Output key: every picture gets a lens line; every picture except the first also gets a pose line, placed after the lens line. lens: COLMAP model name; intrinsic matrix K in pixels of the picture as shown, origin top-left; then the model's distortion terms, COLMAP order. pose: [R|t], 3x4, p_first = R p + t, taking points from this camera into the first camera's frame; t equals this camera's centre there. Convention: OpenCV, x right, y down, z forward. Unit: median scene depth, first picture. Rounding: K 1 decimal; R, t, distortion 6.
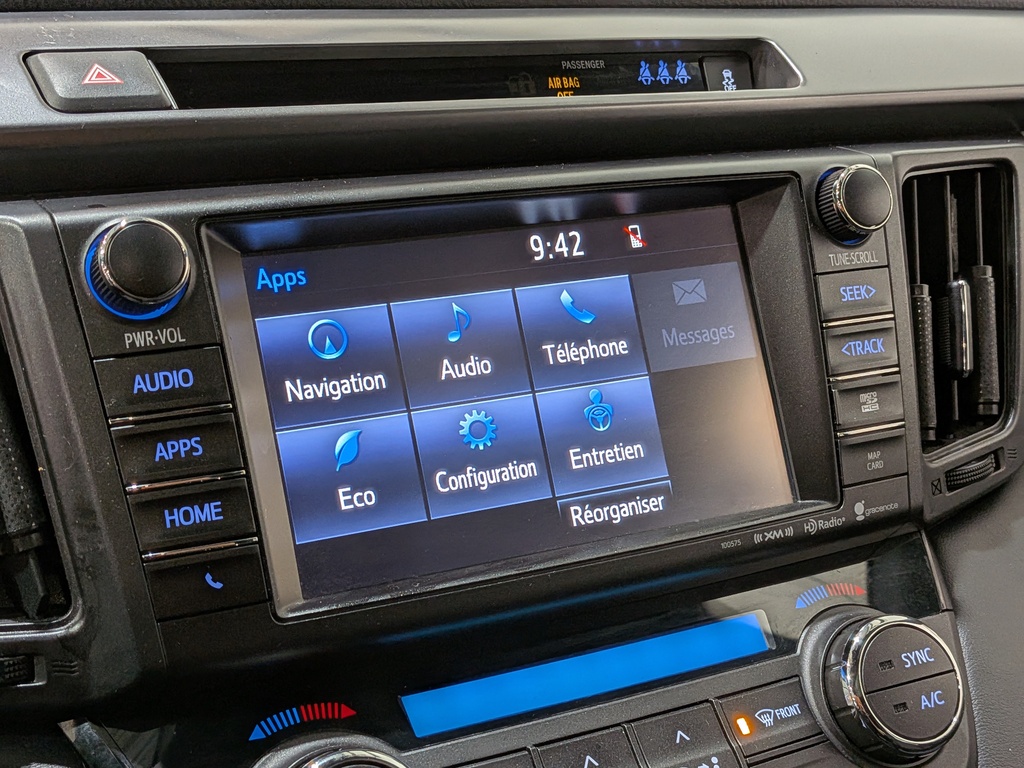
lens RADIAL K [[1510.3, 0, 534.5], [0, 1510.3, 414.9], [0, 0, 1]] dist [0.073444, 0.000000]
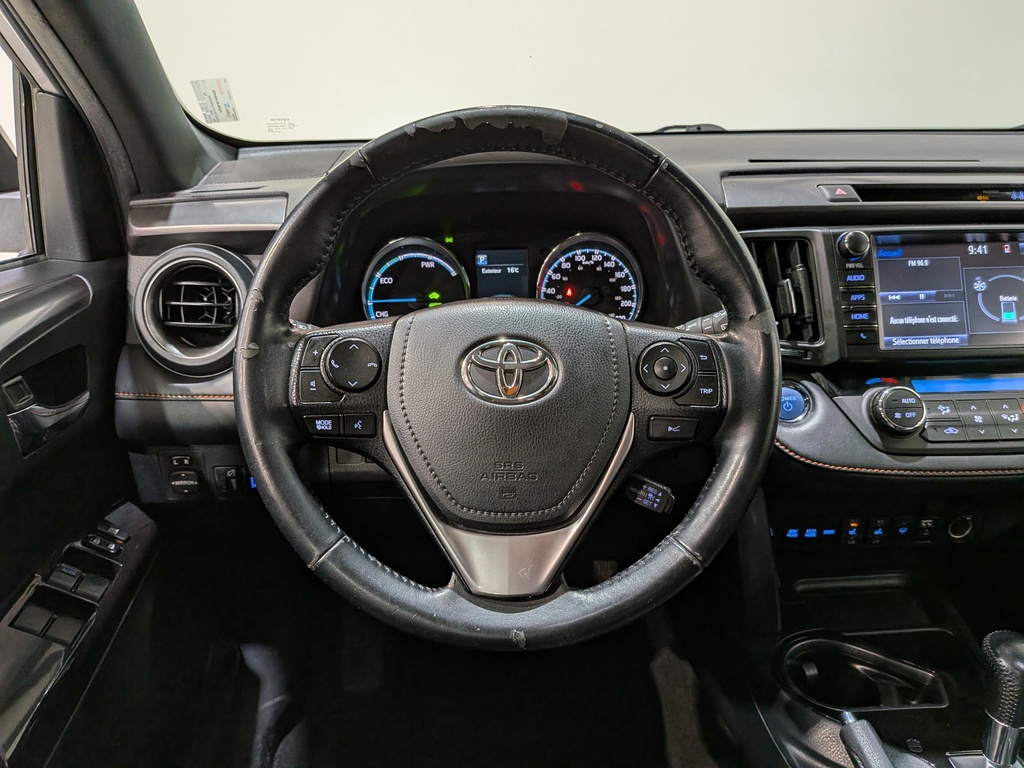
lens RADIAL K [[749.0, 0, 508.7], [0, 749.0, 401.3], [0, 0, 1]] dist [0.053917, -0.099222]
pose [[0.903568, 0.121250, -0.410931, -0.192750], [-0.107065, 0.992590, 0.057457, 0.220238], [0.414853, -0.007920, 0.909854, -0.833826]]
